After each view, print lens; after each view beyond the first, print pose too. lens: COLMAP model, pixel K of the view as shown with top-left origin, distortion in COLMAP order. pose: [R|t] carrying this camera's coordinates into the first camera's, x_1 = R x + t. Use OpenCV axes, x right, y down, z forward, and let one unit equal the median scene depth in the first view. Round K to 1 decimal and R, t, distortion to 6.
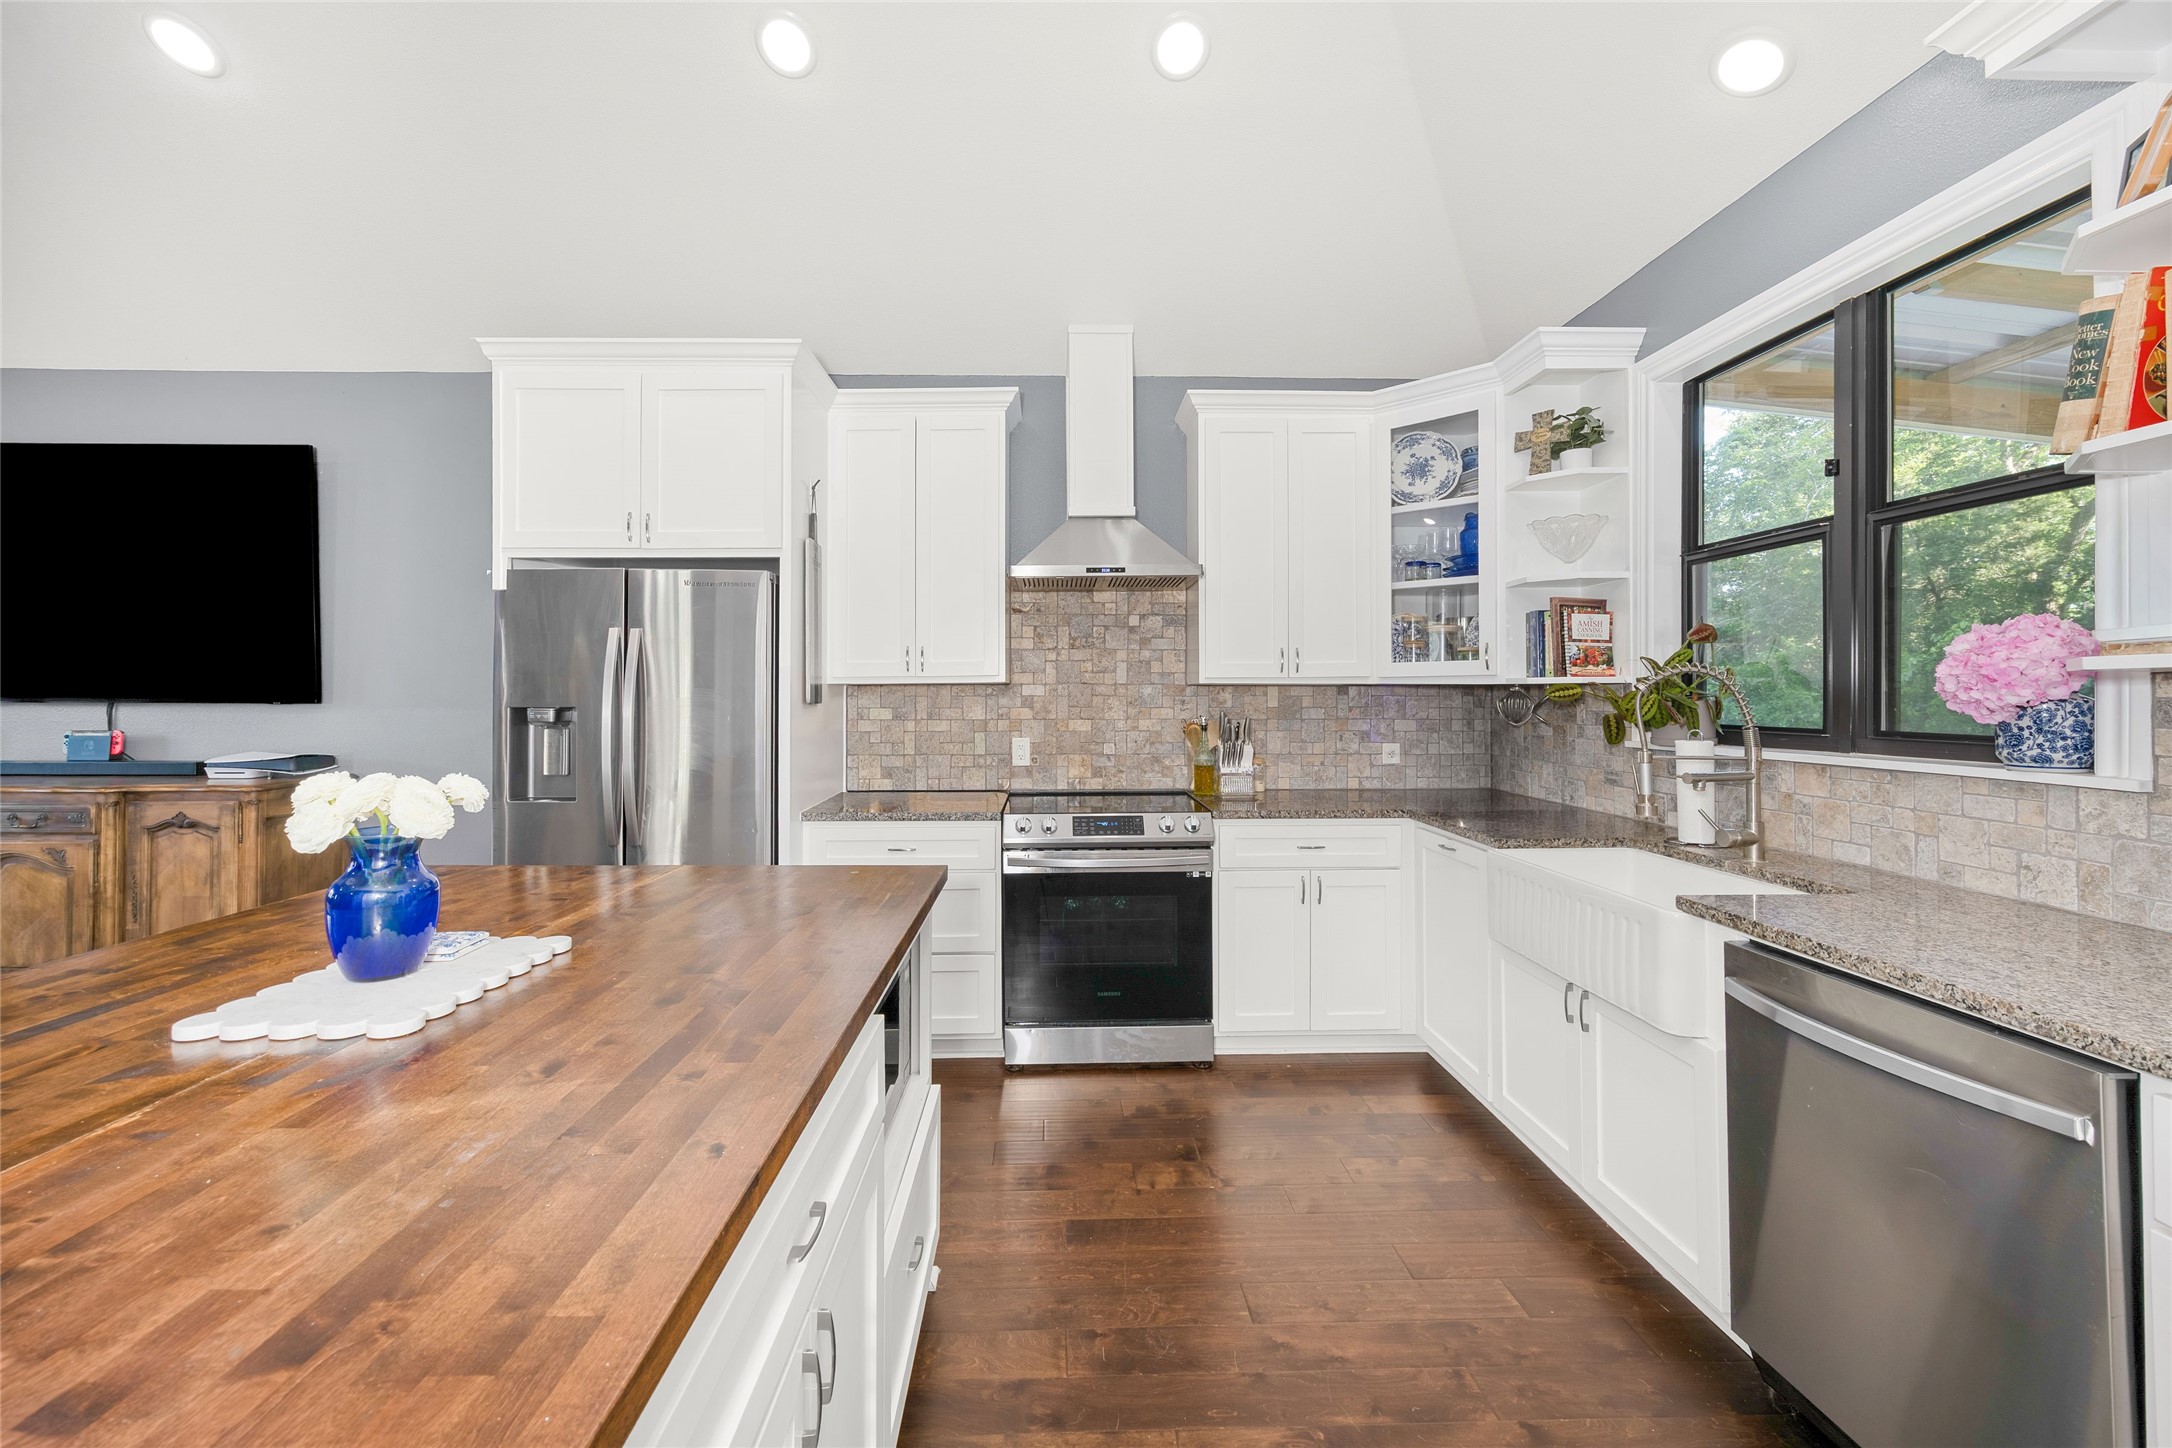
lens RADIAL K [[826.6, 0, 1079.8], [0, 826.6, 687.1], [0, 0, 1]] dist [-0.000267, -0.000007]
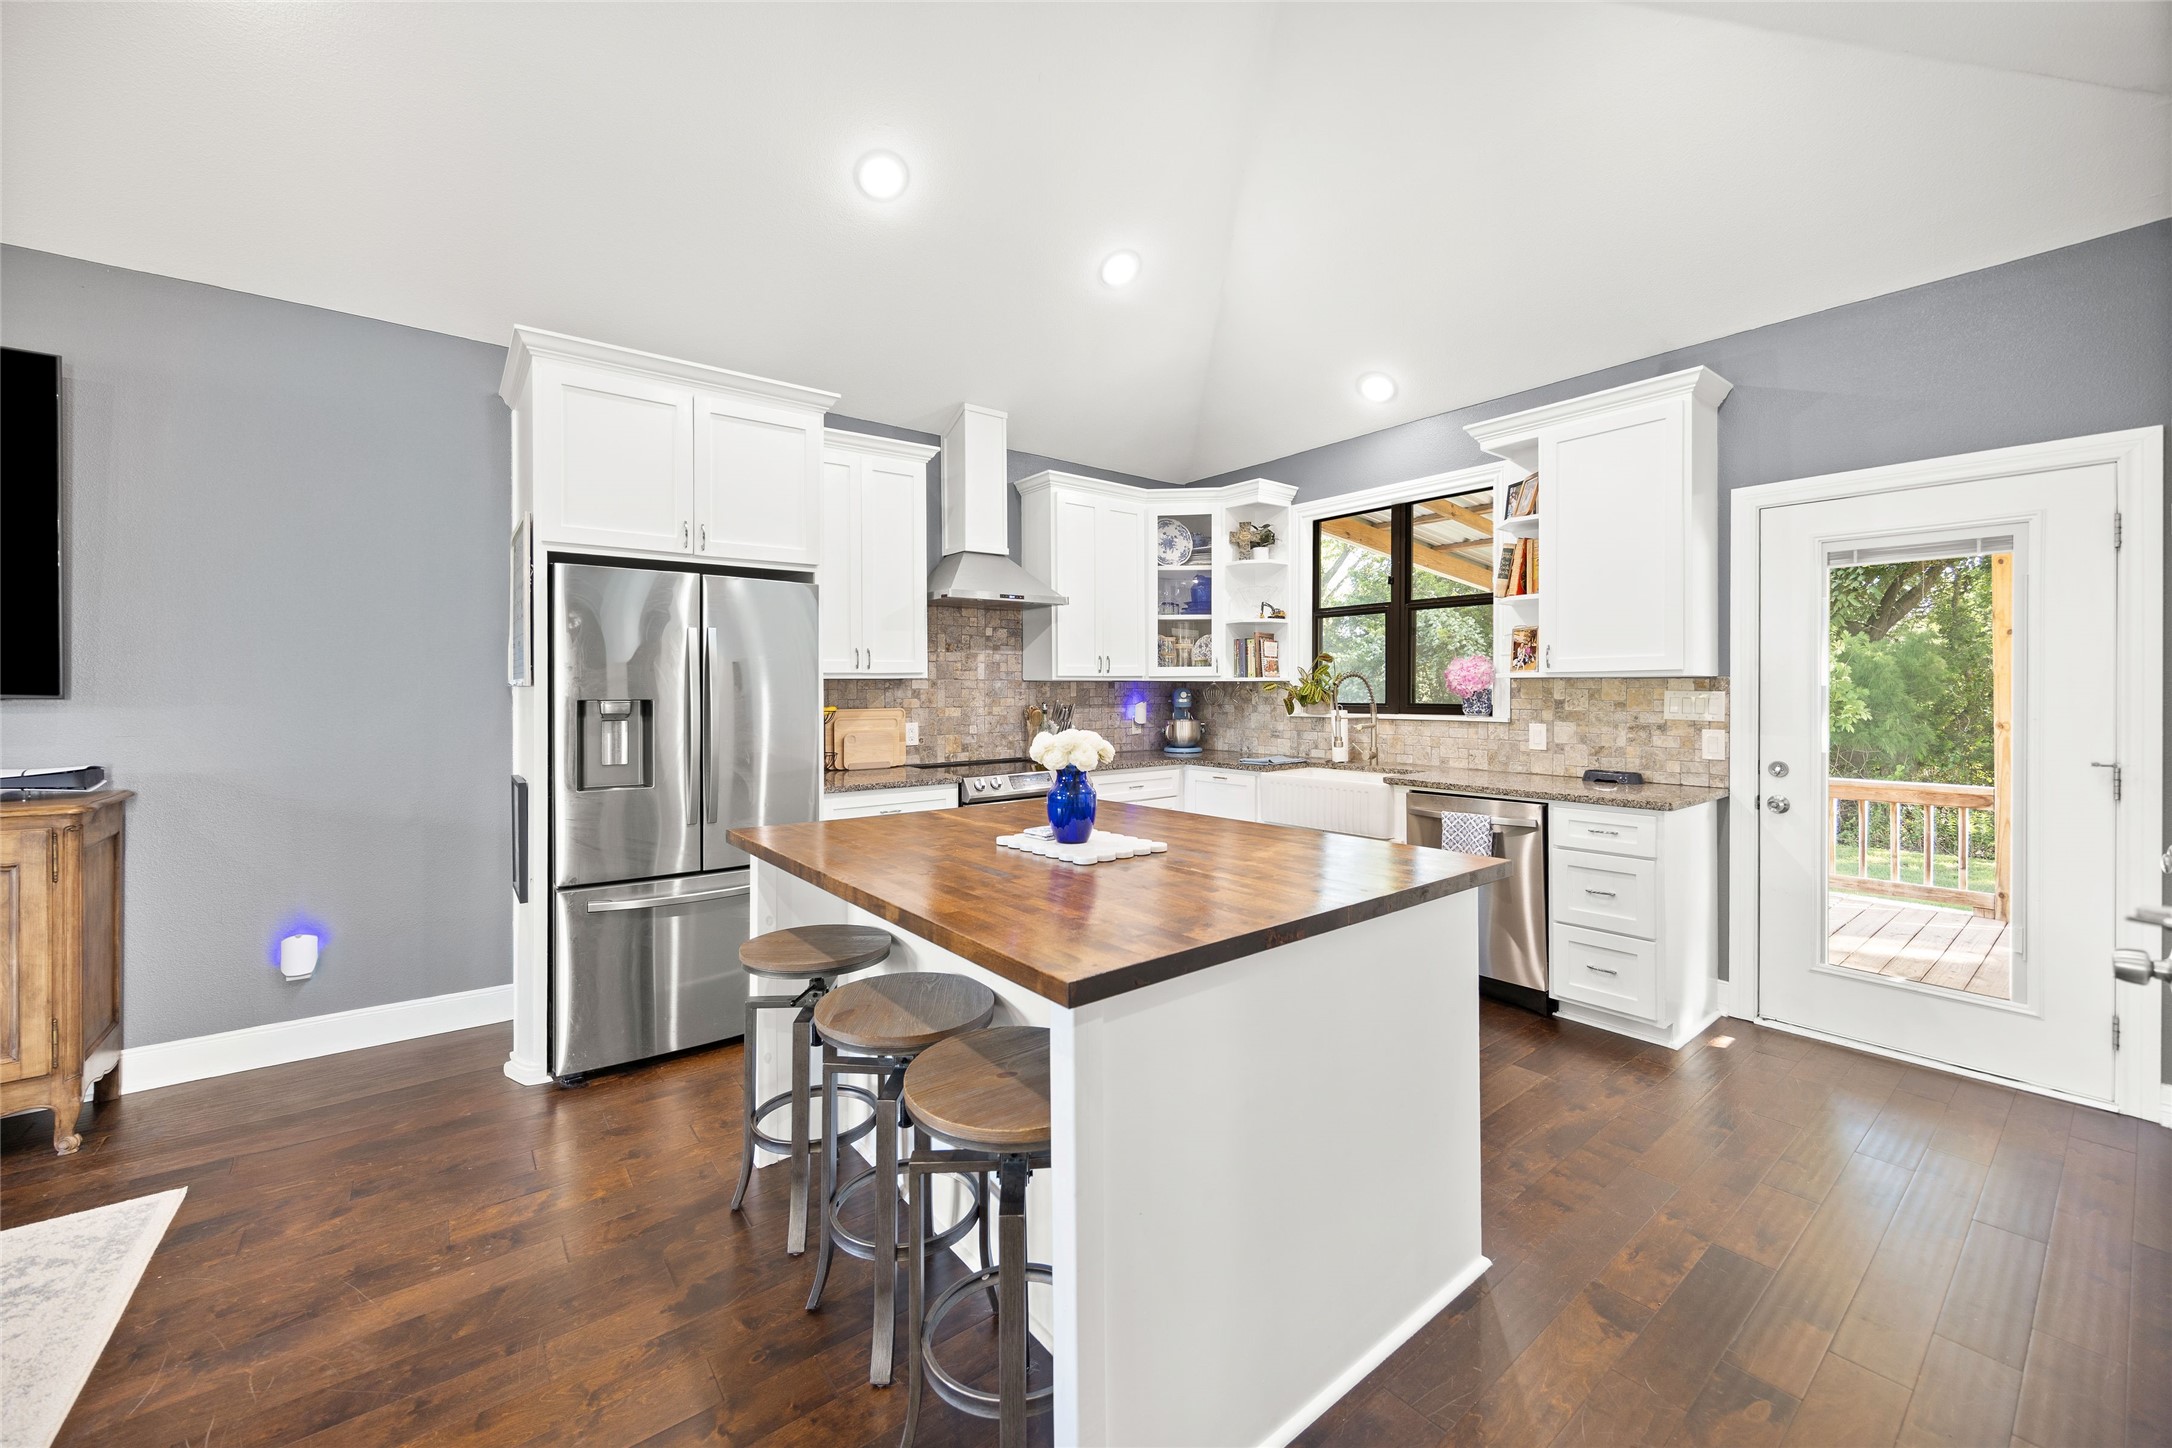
lens RADIAL K [[826.6, 0, 1079.8], [0, 826.6, 687.1], [0, 0, 1]] dist [-0.000267, -0.000007]
pose [[0.807355, 0.000289, 0.590066, -0.681173], [-0.003759, 0.999982, 0.004653, 0.001505], [-0.590054, -0.005975, 0.807342, -0.171508]]
